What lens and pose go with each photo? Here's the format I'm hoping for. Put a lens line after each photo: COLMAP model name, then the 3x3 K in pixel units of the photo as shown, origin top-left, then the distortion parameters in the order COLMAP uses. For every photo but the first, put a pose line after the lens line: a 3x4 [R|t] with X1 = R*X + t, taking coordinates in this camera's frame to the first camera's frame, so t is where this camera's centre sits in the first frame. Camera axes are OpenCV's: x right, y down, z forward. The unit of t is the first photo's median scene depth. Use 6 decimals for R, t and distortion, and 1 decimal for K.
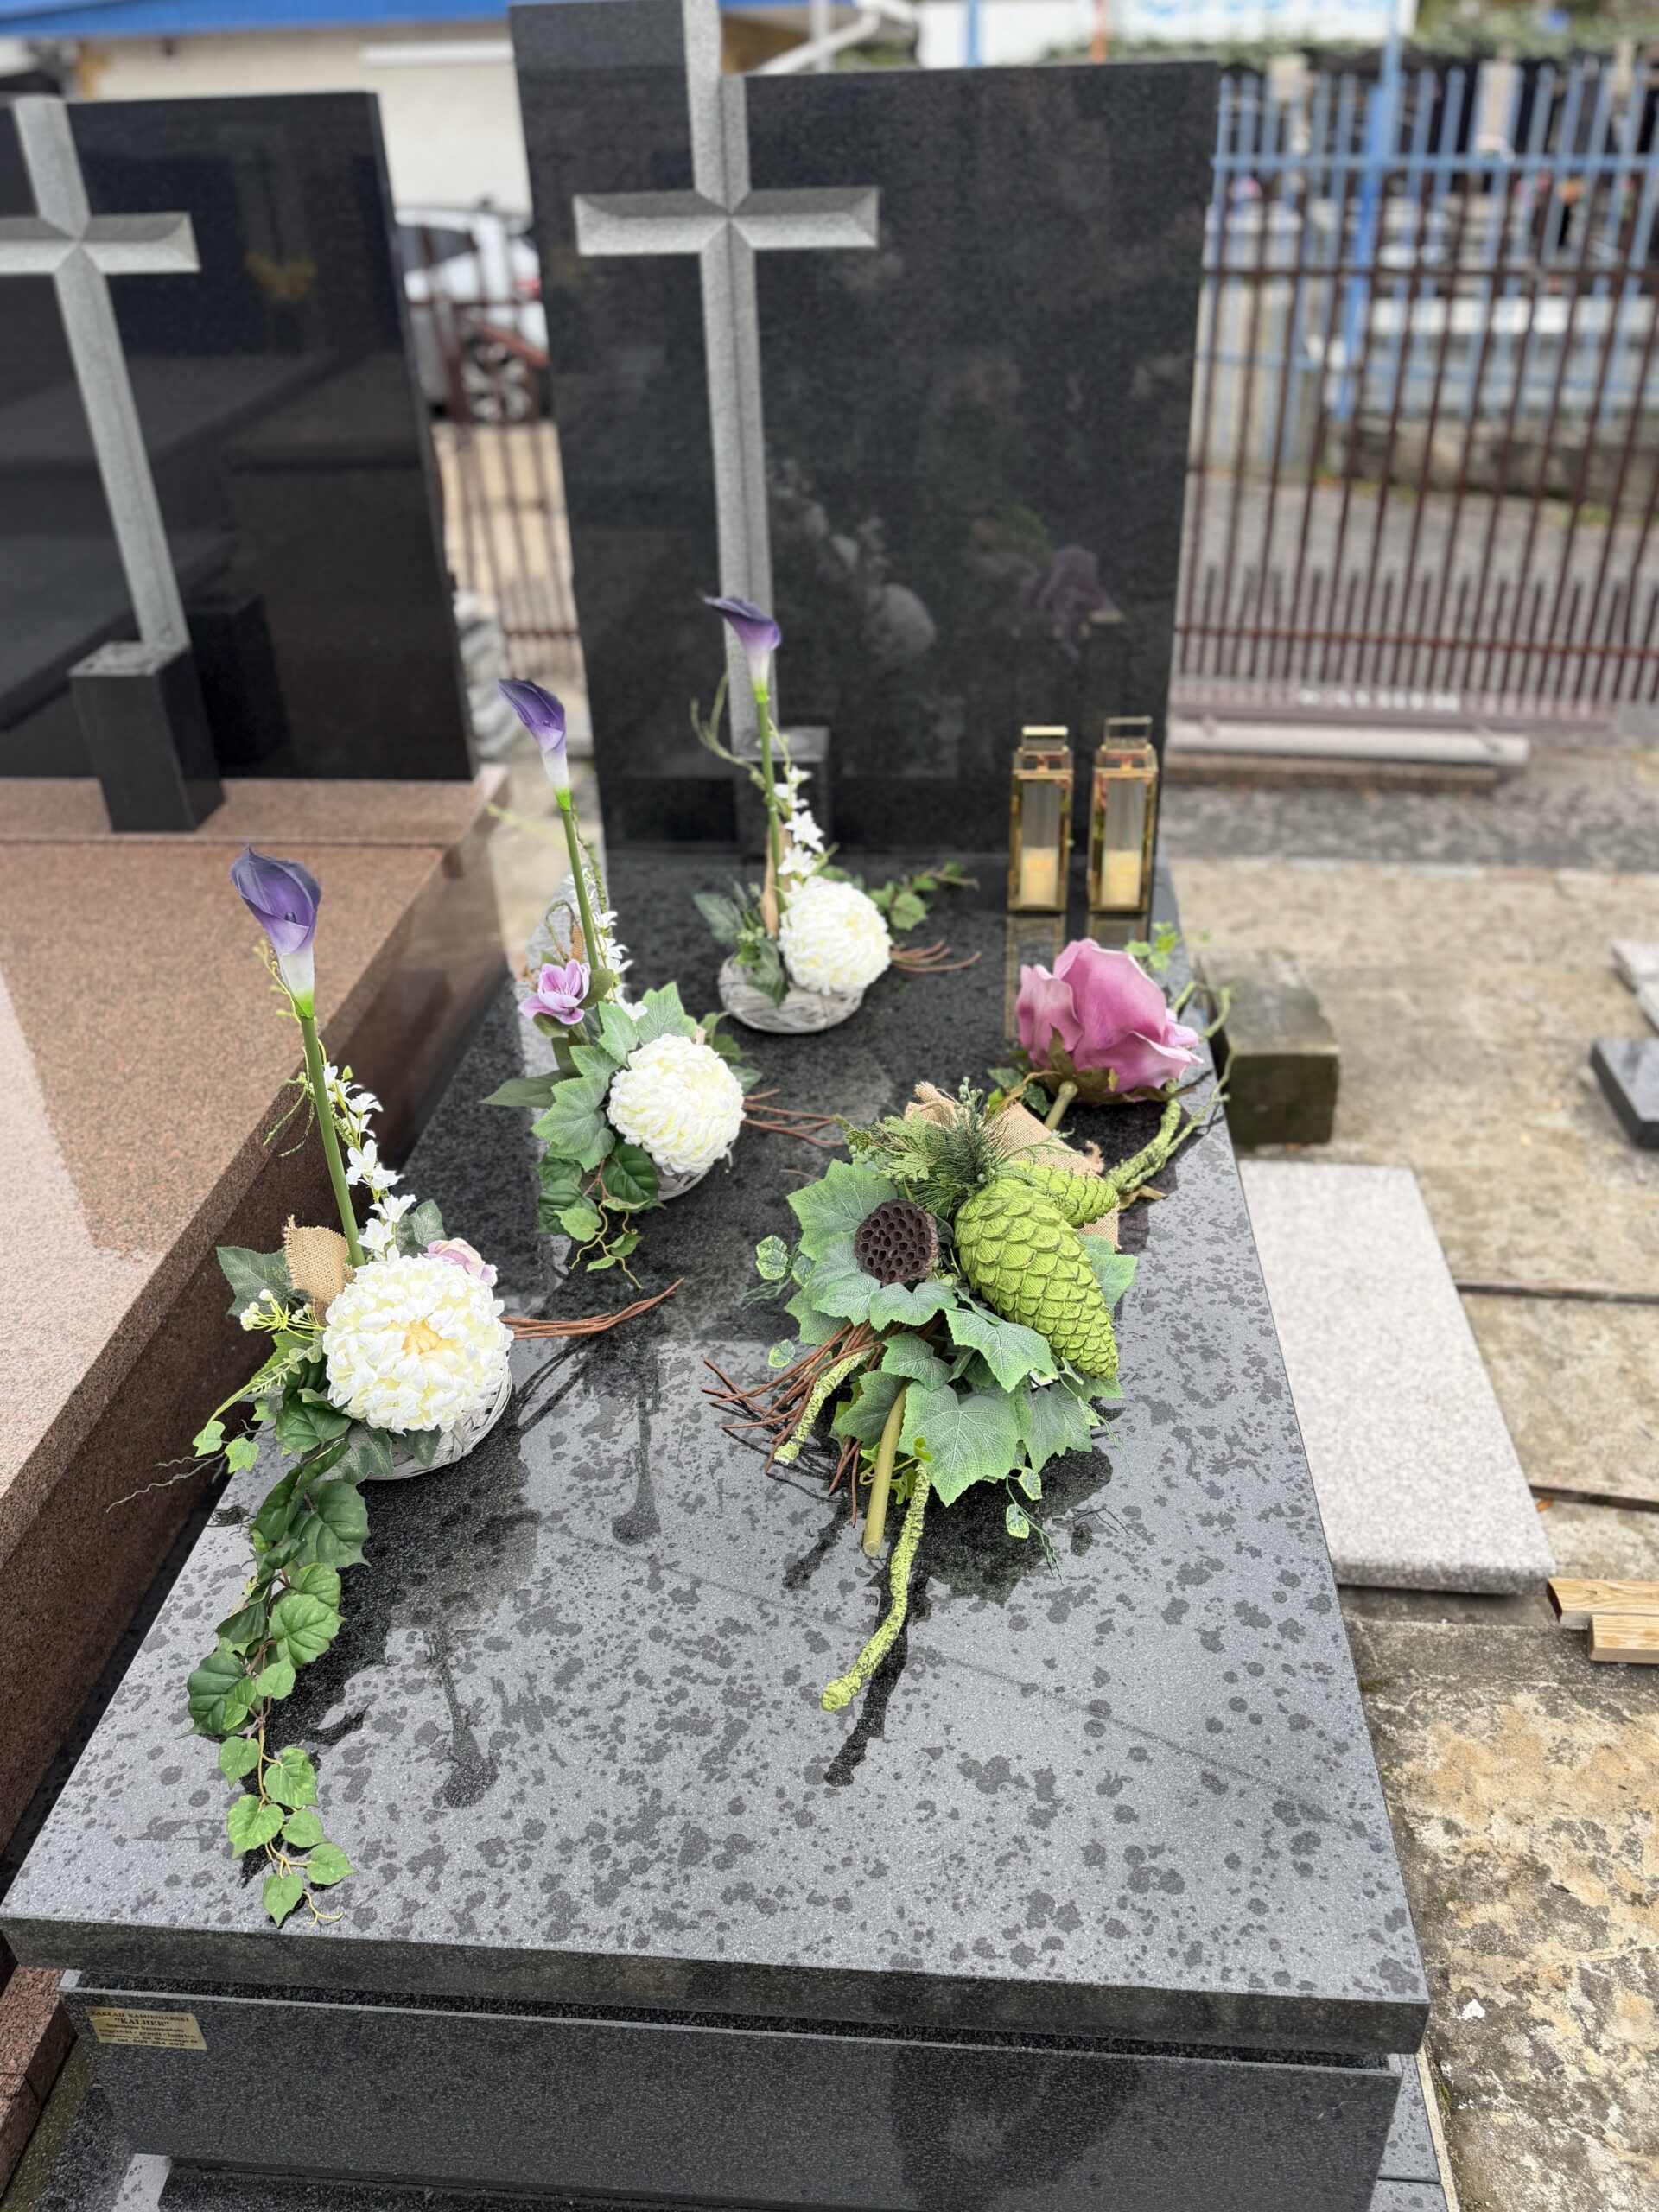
lens RADIAL K [[1670.3, 0, 840.6], [0, 1670.3, 1100.4], [0, 0, 1]] dist [0.042861, -0.067634]
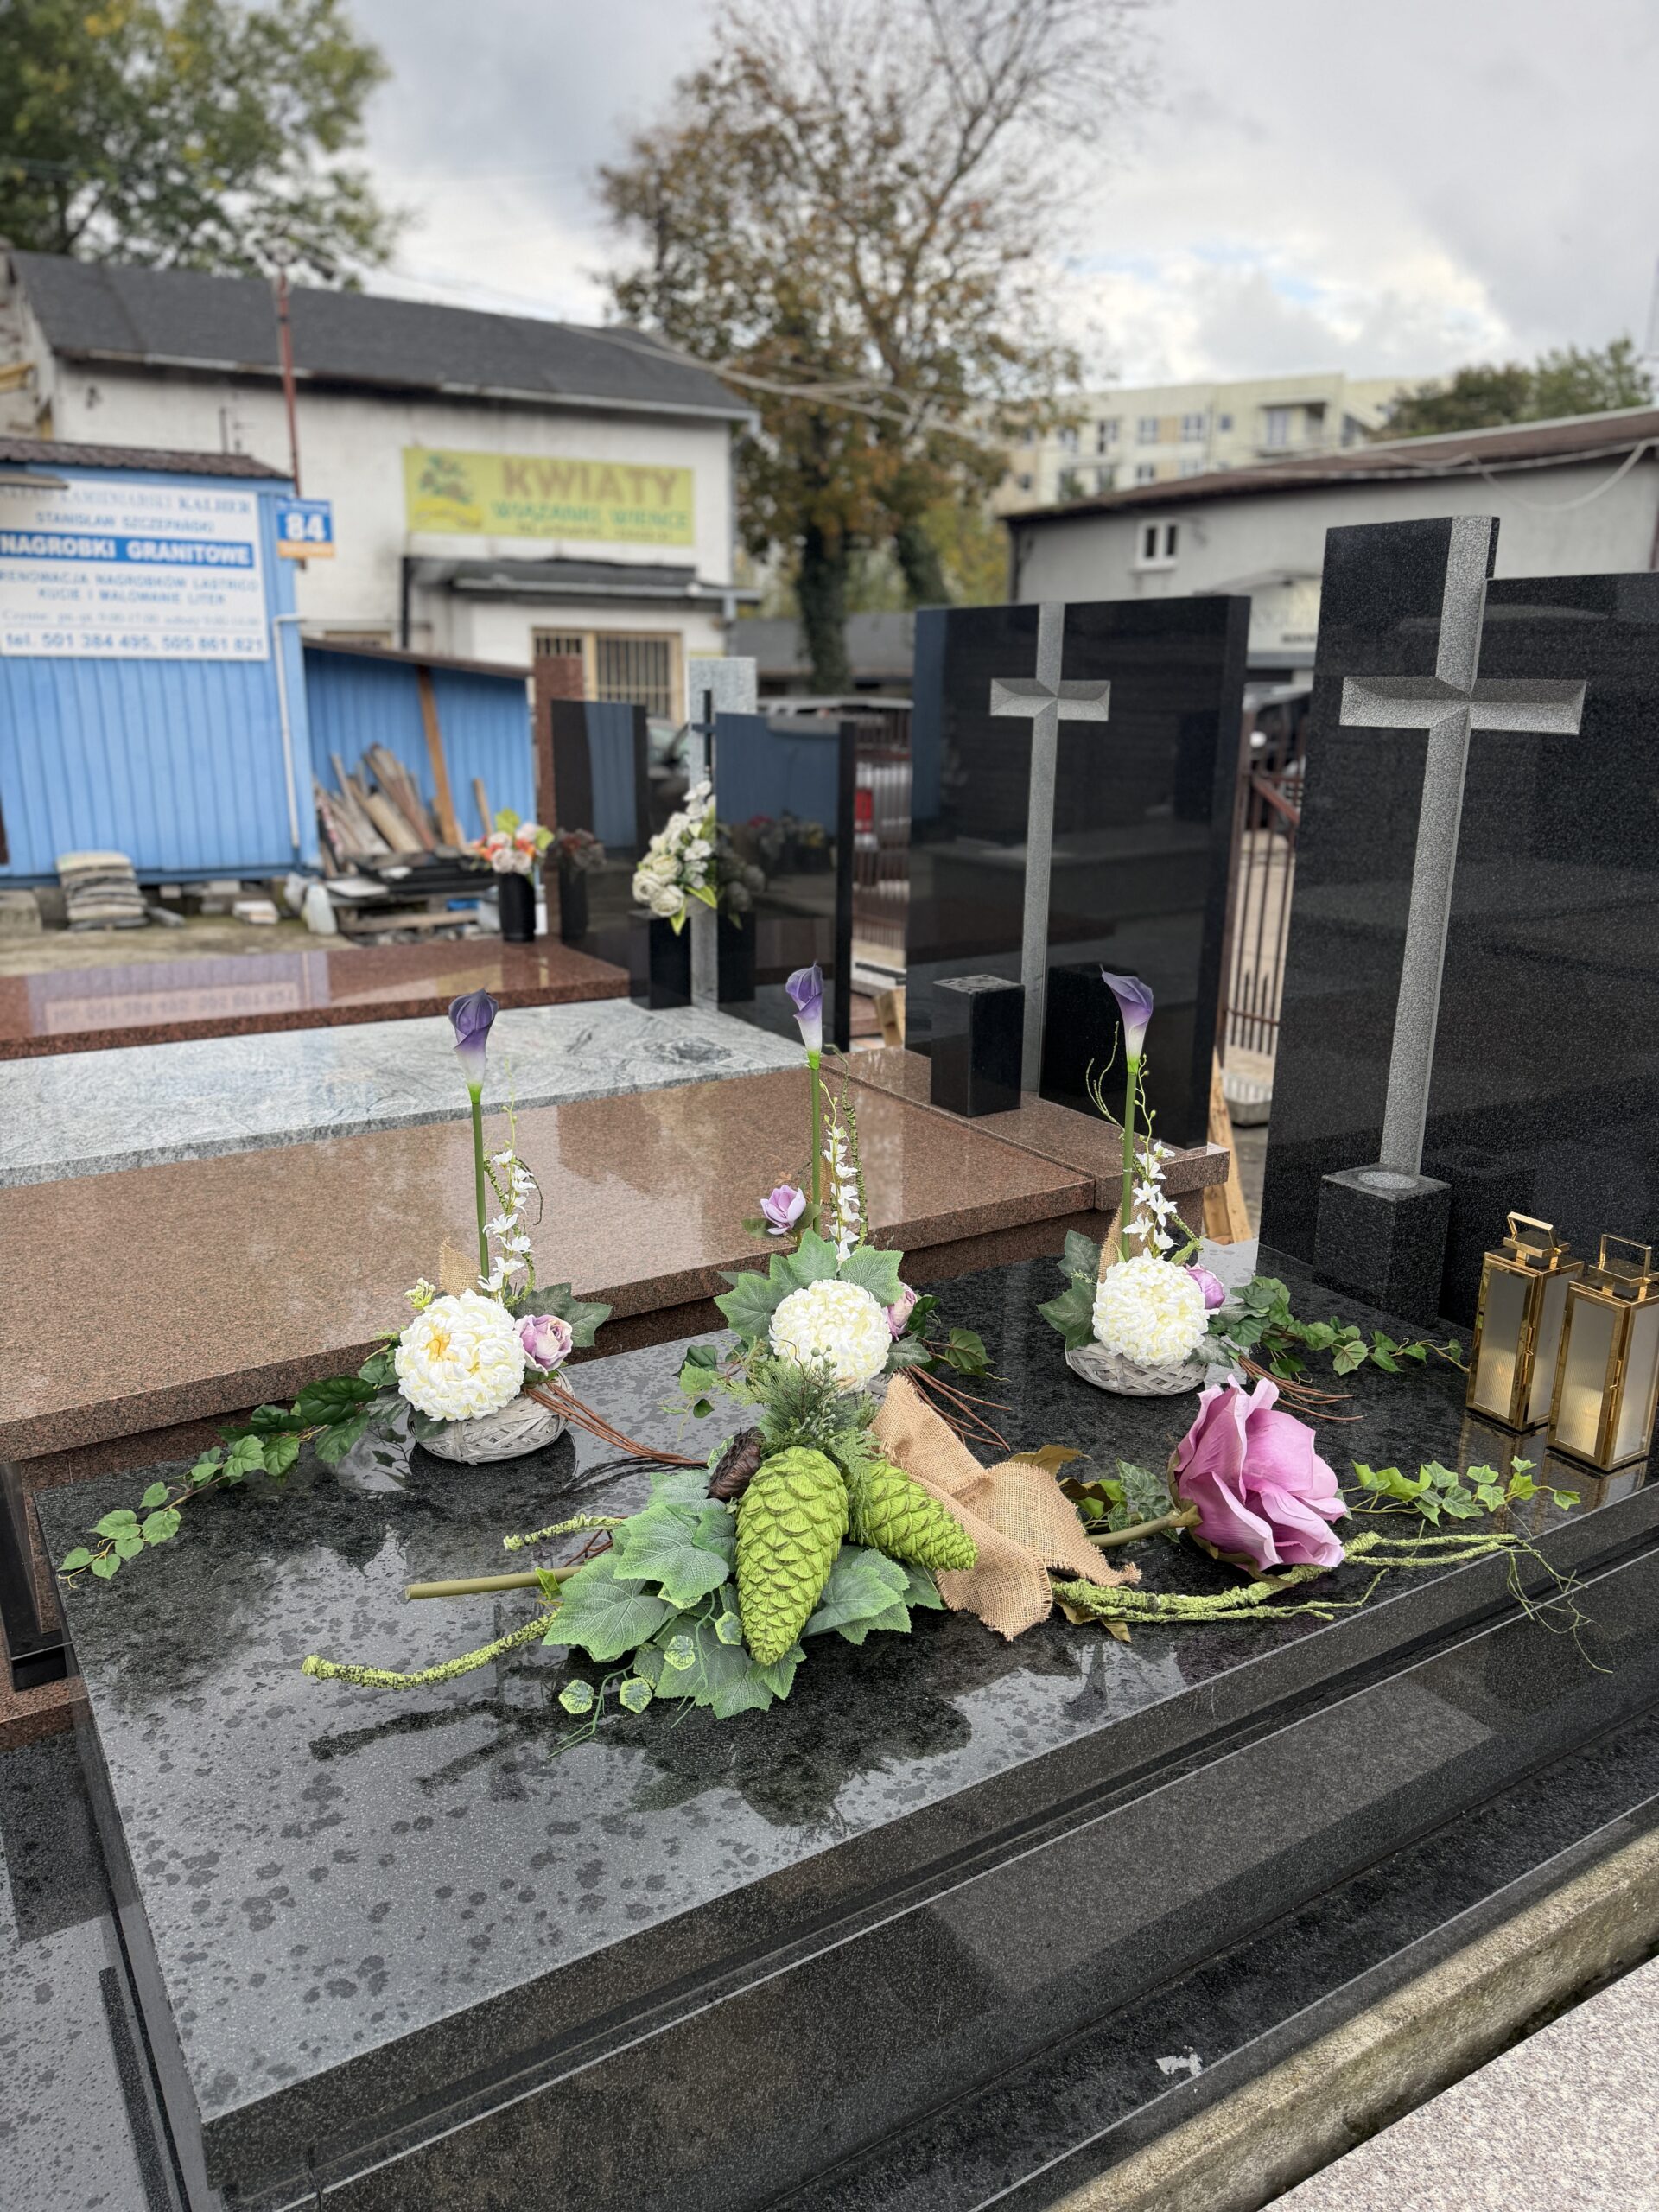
lens RADIAL K [[1576.5, 0, 829.1], [0, 1576.5, 1110.2], [0, 0, 1]] dist [0.031532, -0.045345]
pose [[0.587004, 0.248654, -0.770453, 0.537699], [-0.444204, 0.894544, -0.049734, -0.065702], [0.676837, 0.371432, 0.635554, 0.188001]]
